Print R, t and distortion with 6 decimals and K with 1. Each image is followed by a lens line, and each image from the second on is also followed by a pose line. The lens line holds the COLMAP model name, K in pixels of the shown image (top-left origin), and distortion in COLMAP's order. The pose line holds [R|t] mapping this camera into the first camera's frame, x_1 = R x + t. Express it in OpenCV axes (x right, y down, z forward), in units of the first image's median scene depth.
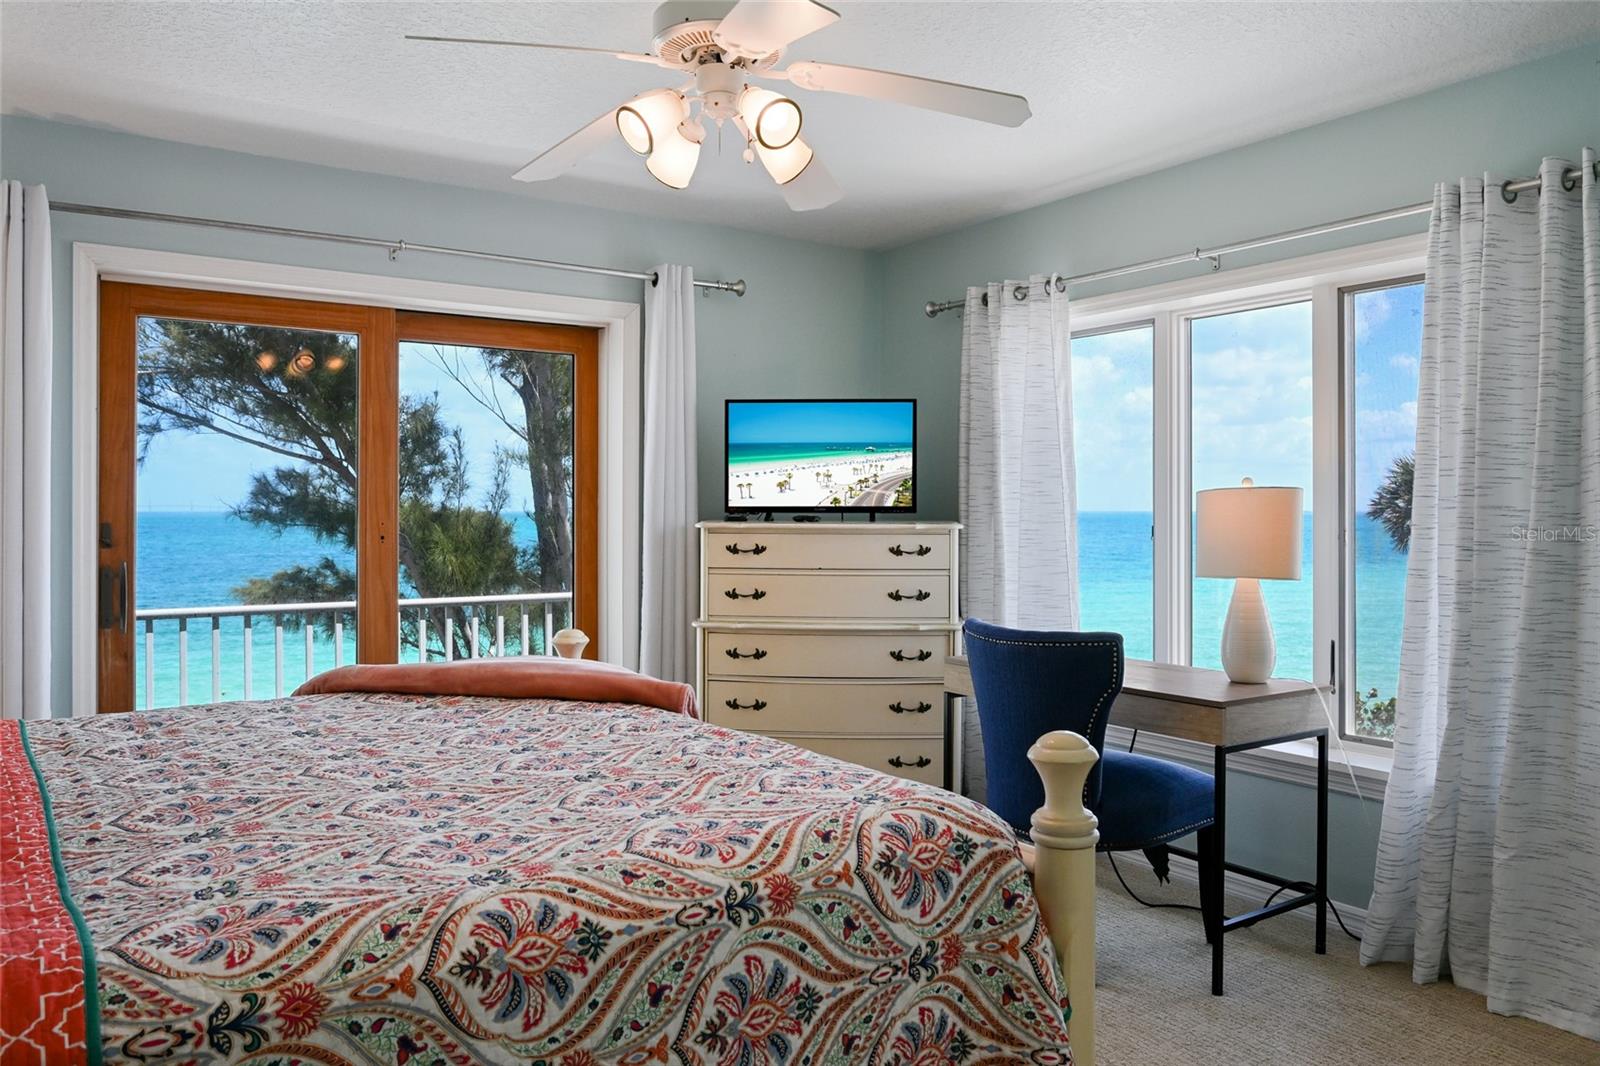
lens RADIAL K [[1123.3, 0, 800.0], [0, 1123.3, 533.0], [0, 0, 1]] dist [-0.002357, -0.001575]
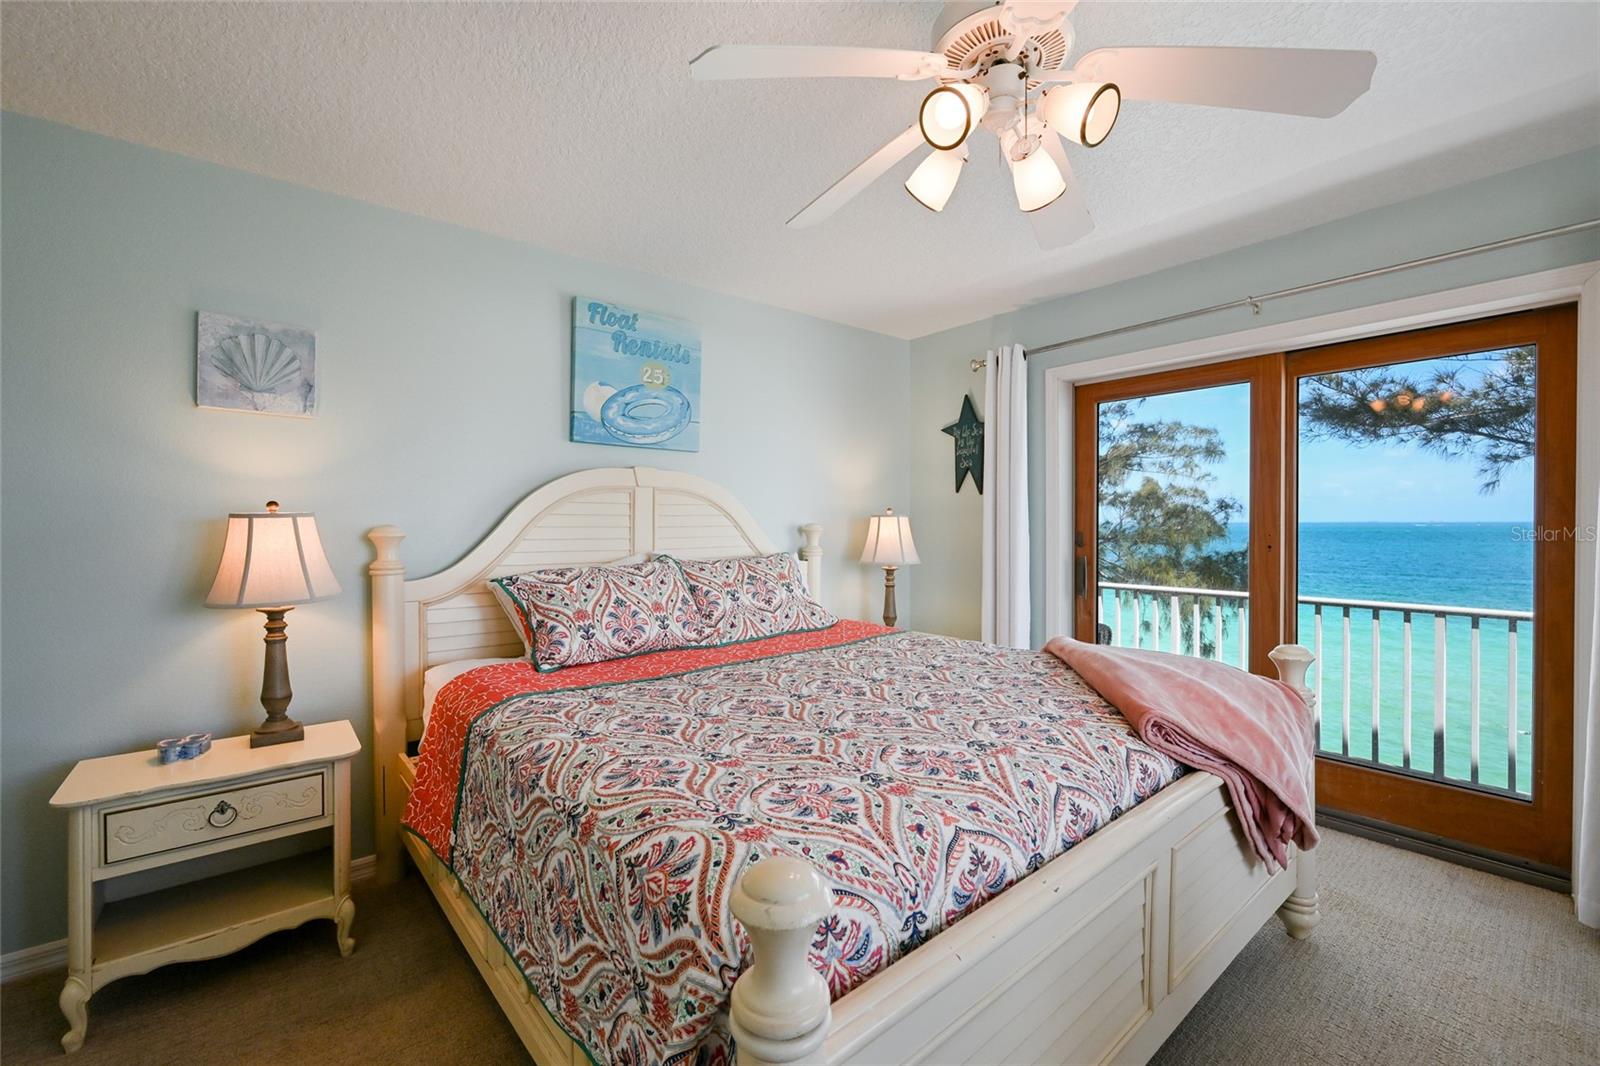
lens RADIAL K [[673.0, 0, 798.2], [0, 673.0, 522.8], [0, 0, 1]] dist [0.000237, 0.000080]
pose [[0.090457, -0.000953, -0.995900, 0.713099], [-0.022379, 0.999745, -0.002989, -0.025018], [0.995649, 0.022558, 0.090413, 1.090297]]
